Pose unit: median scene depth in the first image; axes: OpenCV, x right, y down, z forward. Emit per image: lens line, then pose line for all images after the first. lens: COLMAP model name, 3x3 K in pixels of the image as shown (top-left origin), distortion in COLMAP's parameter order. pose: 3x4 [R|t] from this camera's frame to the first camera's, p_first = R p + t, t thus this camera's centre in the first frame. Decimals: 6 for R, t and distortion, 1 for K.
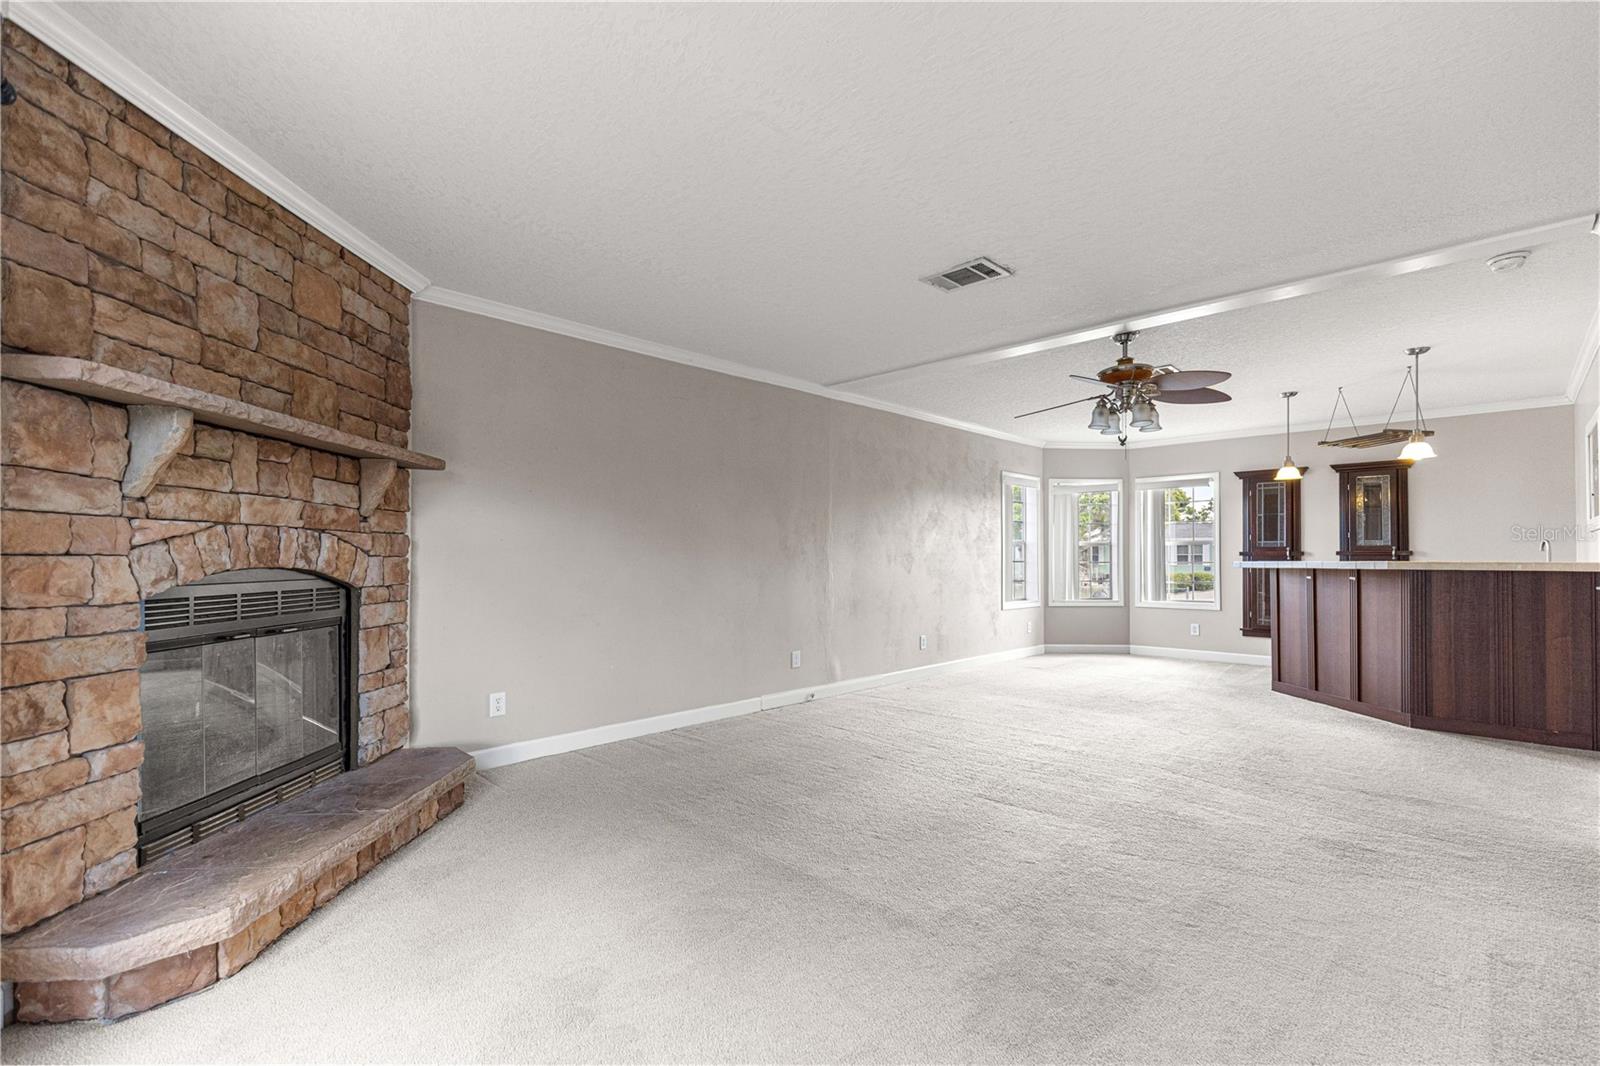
lens RADIAL K [[719.2, 0, 806.8], [0, 719.2, 545.0], [0, 0, 1]] dist [0.012352, -0.000292]
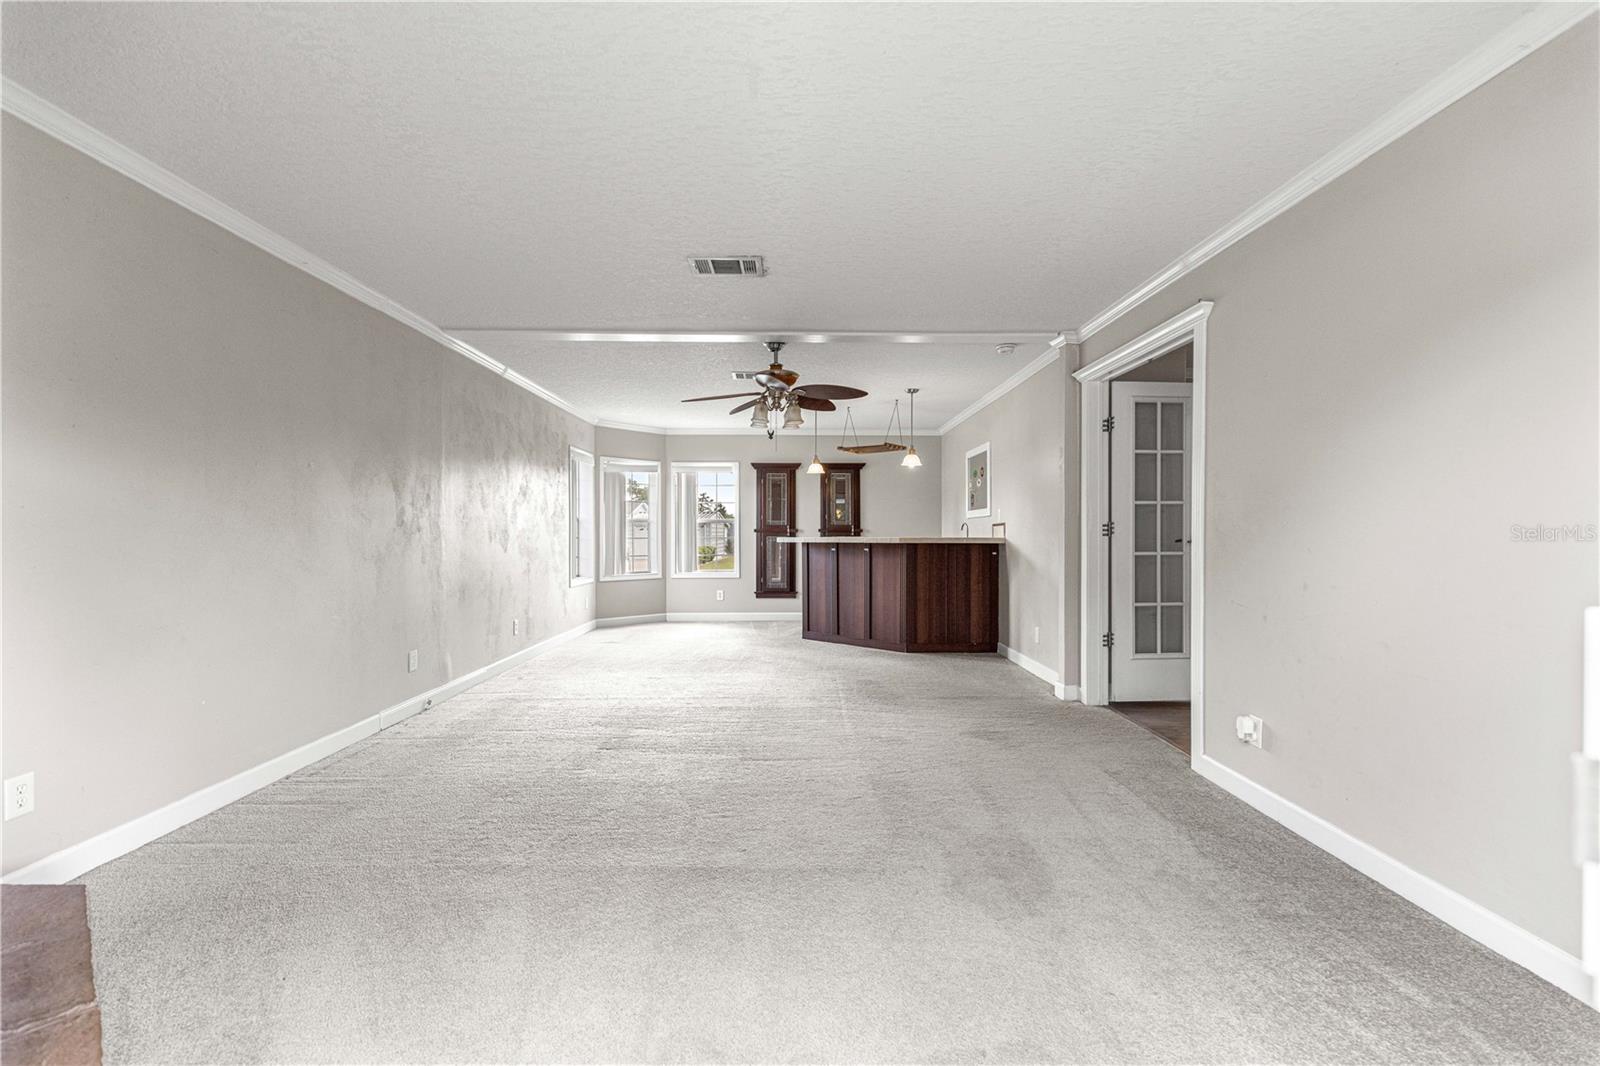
lens RADIAL K [[721.9, 0, 802.5], [0, 721.9, 533.3], [0, 0, 1]] dist [0.009752, -0.000328]
pose [[0.713490, -0.000731, 0.700665, -0.228157], [-0.013065, 0.999812, 0.014348, -0.002290], [-0.700543, -0.019391, 0.713346, 0.090545]]
